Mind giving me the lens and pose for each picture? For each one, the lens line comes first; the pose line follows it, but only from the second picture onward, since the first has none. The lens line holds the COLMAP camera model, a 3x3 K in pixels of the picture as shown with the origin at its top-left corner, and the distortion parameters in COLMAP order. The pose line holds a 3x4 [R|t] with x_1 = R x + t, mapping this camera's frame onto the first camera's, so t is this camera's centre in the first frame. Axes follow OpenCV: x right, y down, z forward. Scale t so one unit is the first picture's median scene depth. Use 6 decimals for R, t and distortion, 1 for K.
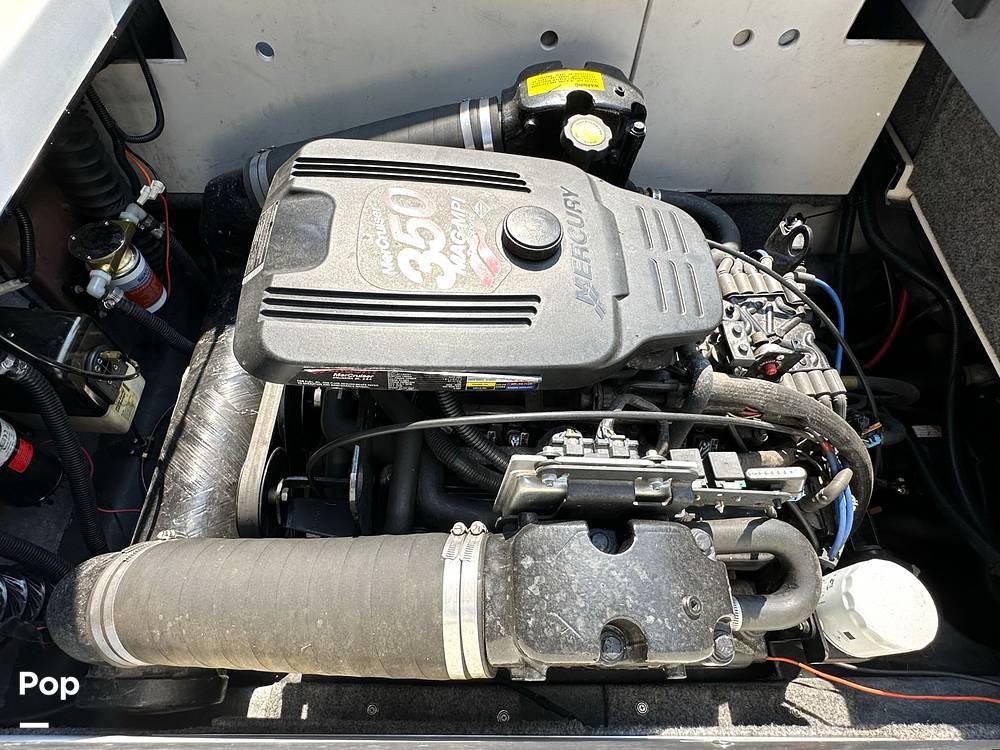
lens RADIAL K [[531.8, 0, 500.0], [0, 531.8, 375.0], [0, 0, 1]] dist [-0.012418, 0.000433]
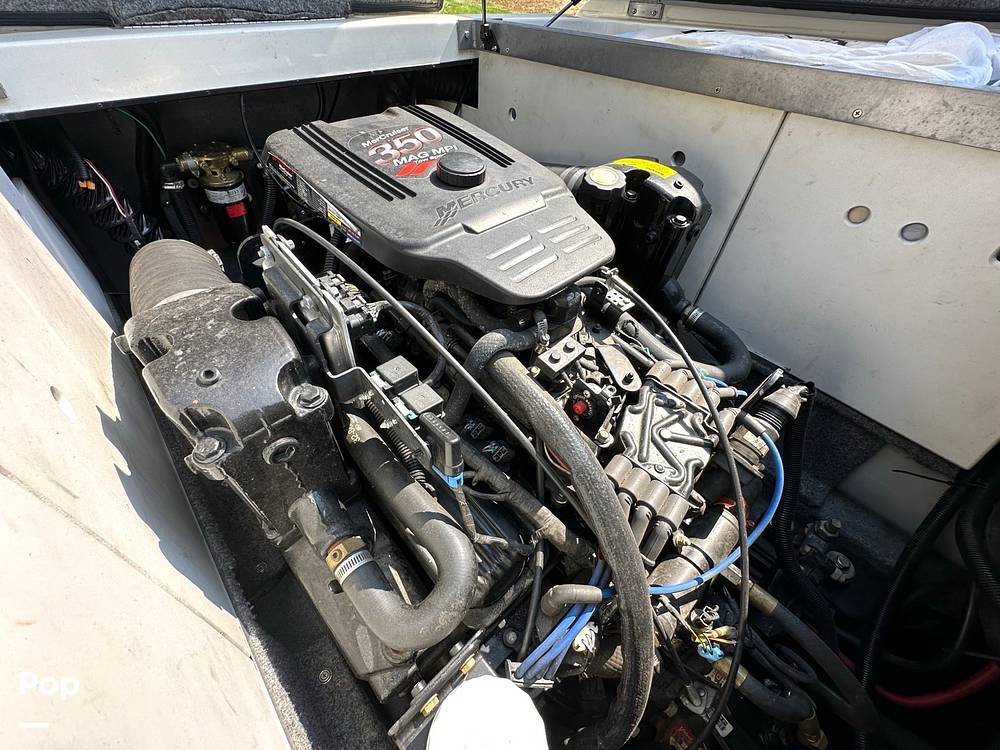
lens RADIAL K [[414.7, 0, 500.3], [0, 414.7, 359.9], [0, 0, 1]] dist [-0.009199, -0.000046]
pose [[0.679711, 0.531710, -0.505250, 0.804878], [-0.653506, 0.751789, -0.087999, 0.086072], [0.333051, 0.389998, 0.858474, 0.356568]]
